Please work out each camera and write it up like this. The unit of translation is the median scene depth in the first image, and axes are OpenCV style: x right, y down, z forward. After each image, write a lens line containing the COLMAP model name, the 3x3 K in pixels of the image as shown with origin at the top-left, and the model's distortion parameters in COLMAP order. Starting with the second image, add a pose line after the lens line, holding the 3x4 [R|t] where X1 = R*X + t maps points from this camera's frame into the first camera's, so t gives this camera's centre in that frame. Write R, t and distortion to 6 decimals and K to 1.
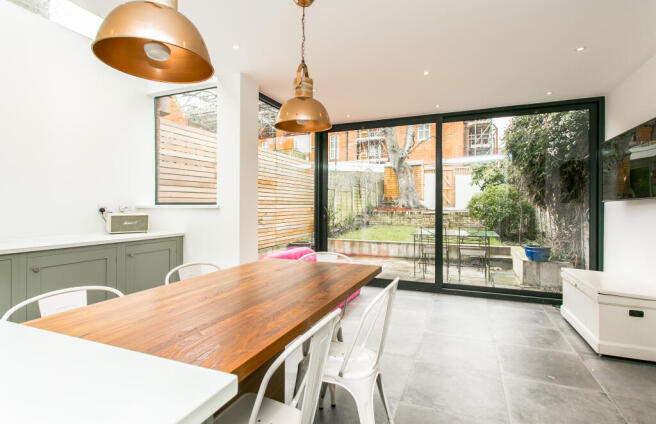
lens RADIAL K [[350.5, 0, 312.7], [0, 350.5, 208.0], [0, 0, 1]] dist [-0.001116, 0.000654]
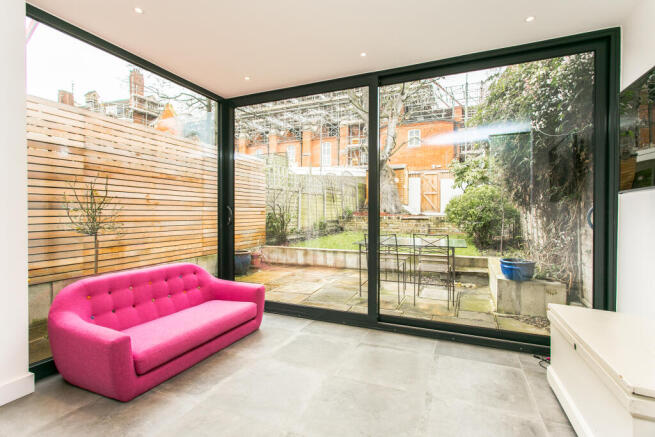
lens RADIAL K [[322.7, 0, 314.5], [0, 322.7, 216.6], [0, 0, 1]] dist [0.001530, -0.000068]
pose [[0.999838, 0.000399, -0.018022, 0.210780], [-0.000298, 0.999984, 0.005614, 0.012058], [0.018024, -0.005608, 0.999822, 0.290999]]
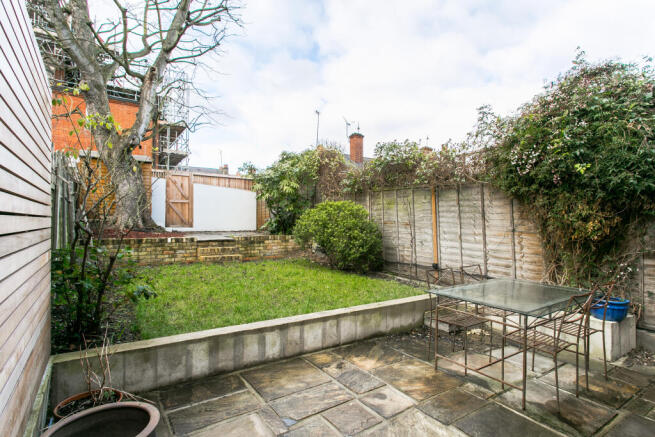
lens RADIAL K [[357.6, 0, 327.5], [0, 357.6, 218.5], [0, 0, 1]] dist [-0.001480, -0.000267]
pose [[0.521596, 0.008054, 0.853154, -0.217335], [0.001098, 0.999948, -0.010111, -0.036174], [-0.853192, 0.006211, 0.521561, 1.030125]]
